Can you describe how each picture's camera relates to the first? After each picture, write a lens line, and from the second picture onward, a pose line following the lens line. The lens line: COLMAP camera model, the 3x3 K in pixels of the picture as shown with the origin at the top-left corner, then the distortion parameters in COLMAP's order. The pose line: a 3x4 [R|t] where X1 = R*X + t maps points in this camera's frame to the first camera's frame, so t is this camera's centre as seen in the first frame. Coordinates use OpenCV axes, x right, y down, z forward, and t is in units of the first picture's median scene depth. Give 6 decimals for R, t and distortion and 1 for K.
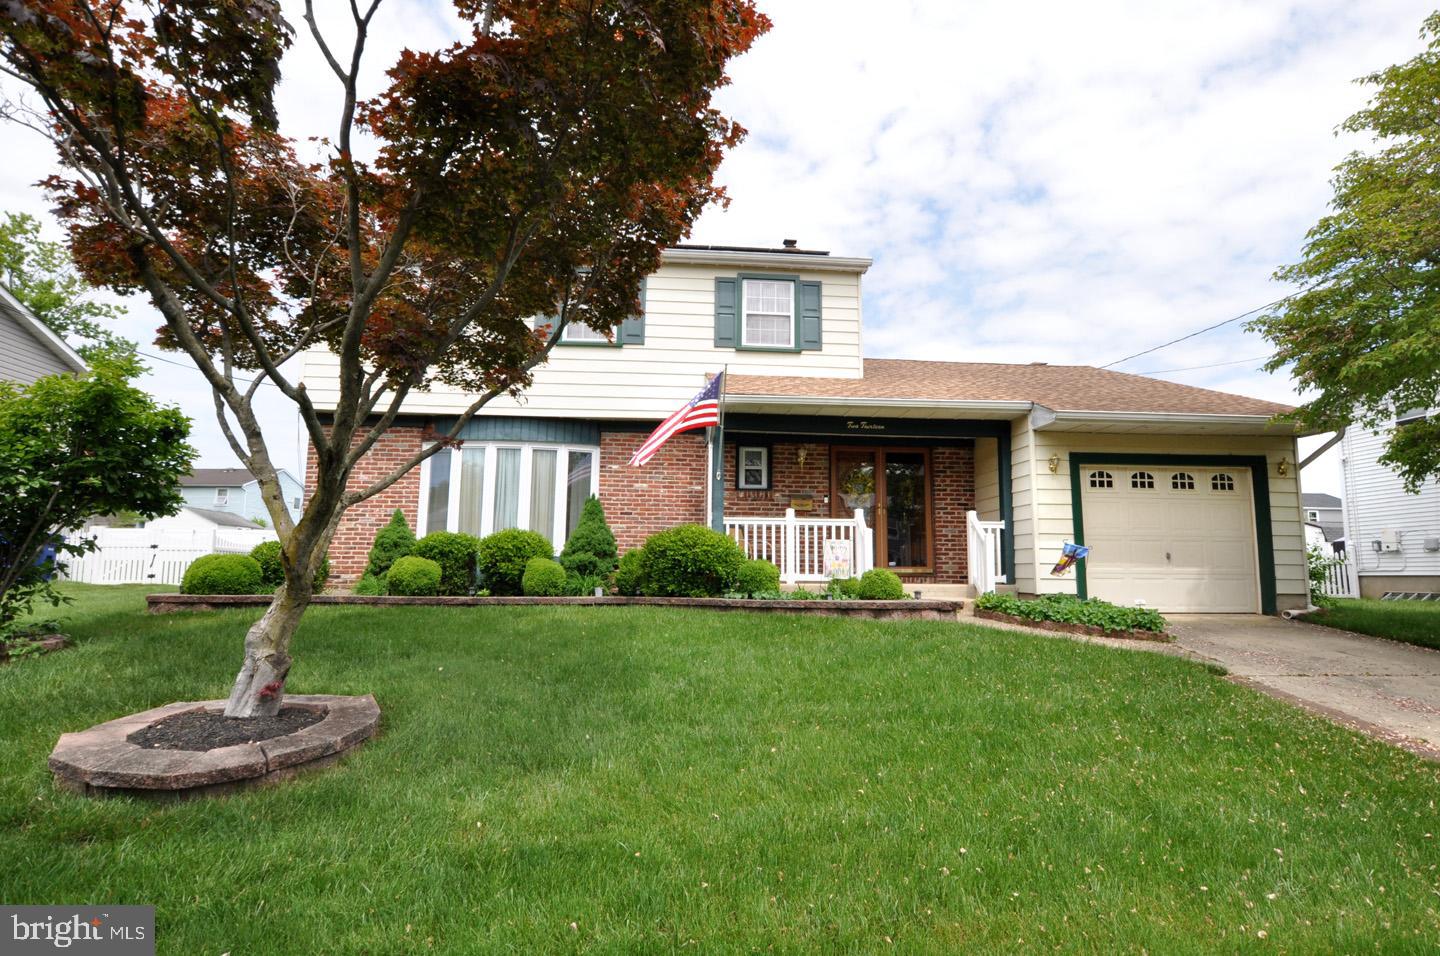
lens RADIAL K [[745.0, 0, 717.5], [0, 745.0, 474.1], [0, 0, 1]] dist [-0.012939, 0.000442]
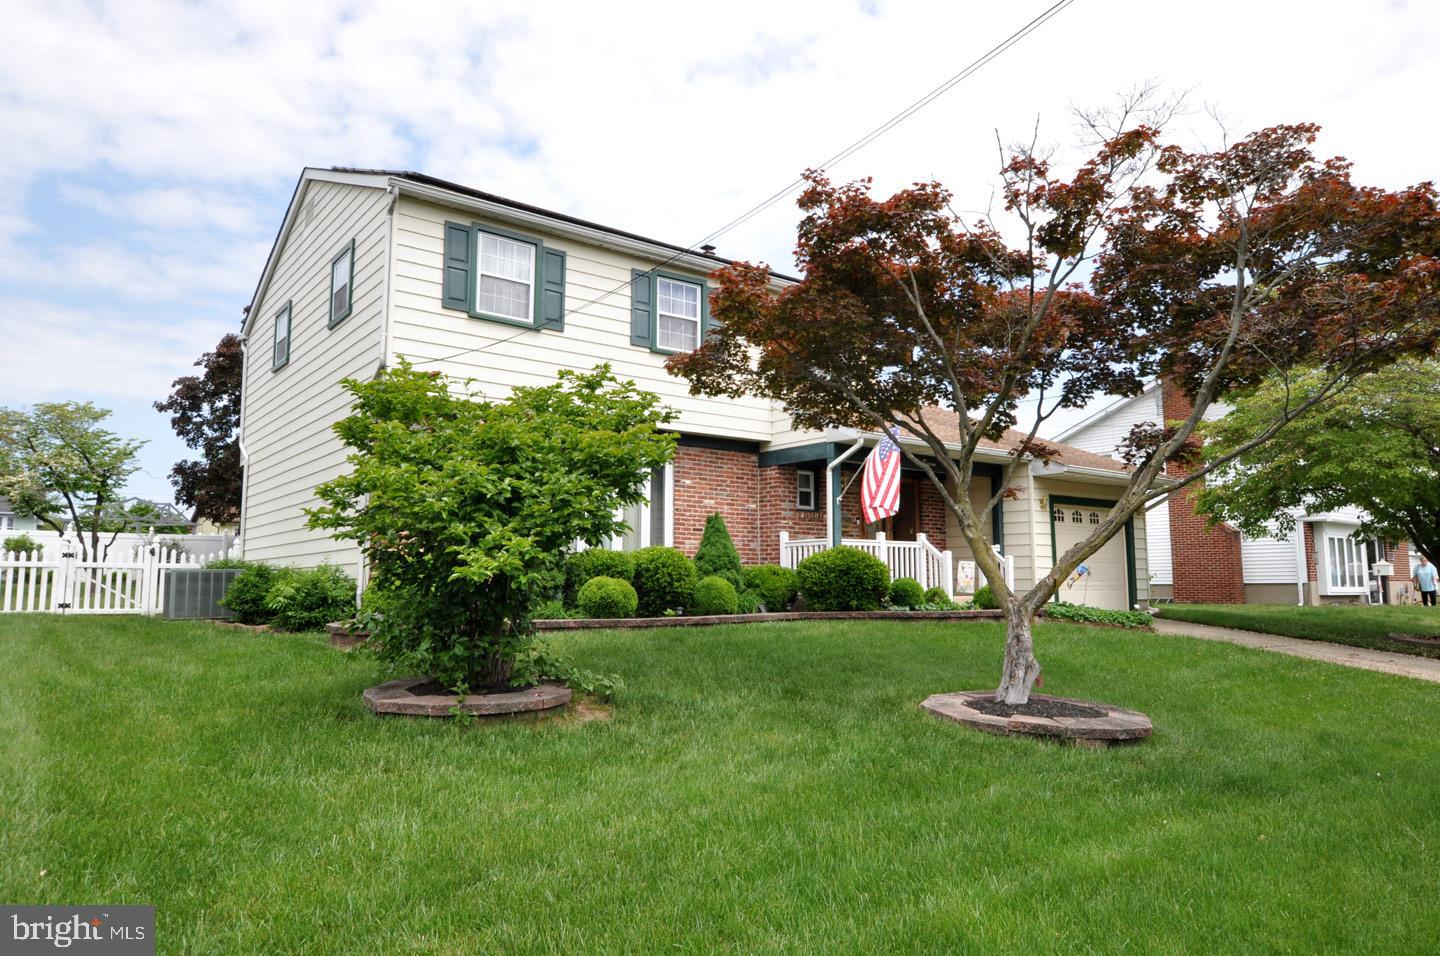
lens RADIAL K [[925.6, 0, 723.5], [0, 925.6, 475.8], [0, 0, 1]] dist [0.009312, -0.001284]
pose [[0.829351, 0.055131, 0.556002, -0.876780], [-0.065229, 0.997869, -0.001648, -0.021161], [-0.554907, -0.034901, 0.831180, -0.043987]]
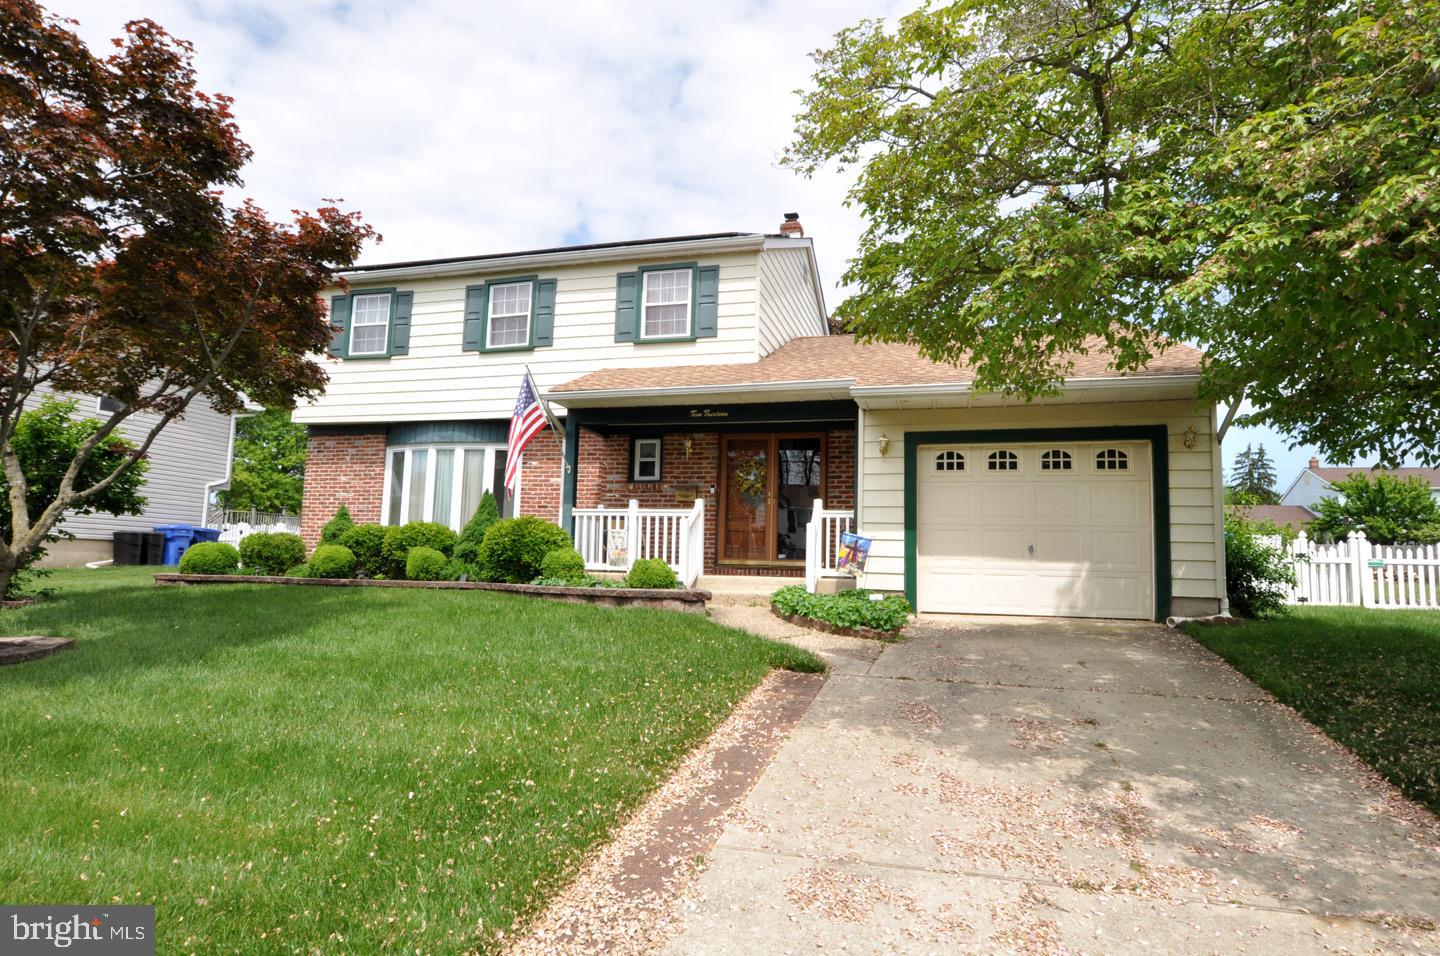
lens RADIAL K [[782.9, 0, 716.3], [0, 782.9, 488.4], [0, 0, 1]] dist [-0.000968, 0.000017]
pose [[0.941443, -0.020199, -0.336566, 0.546414], [0.029115, 0.999346, 0.021464, 0.011137], [0.335912, -0.030006, 0.941415, 0.035125]]
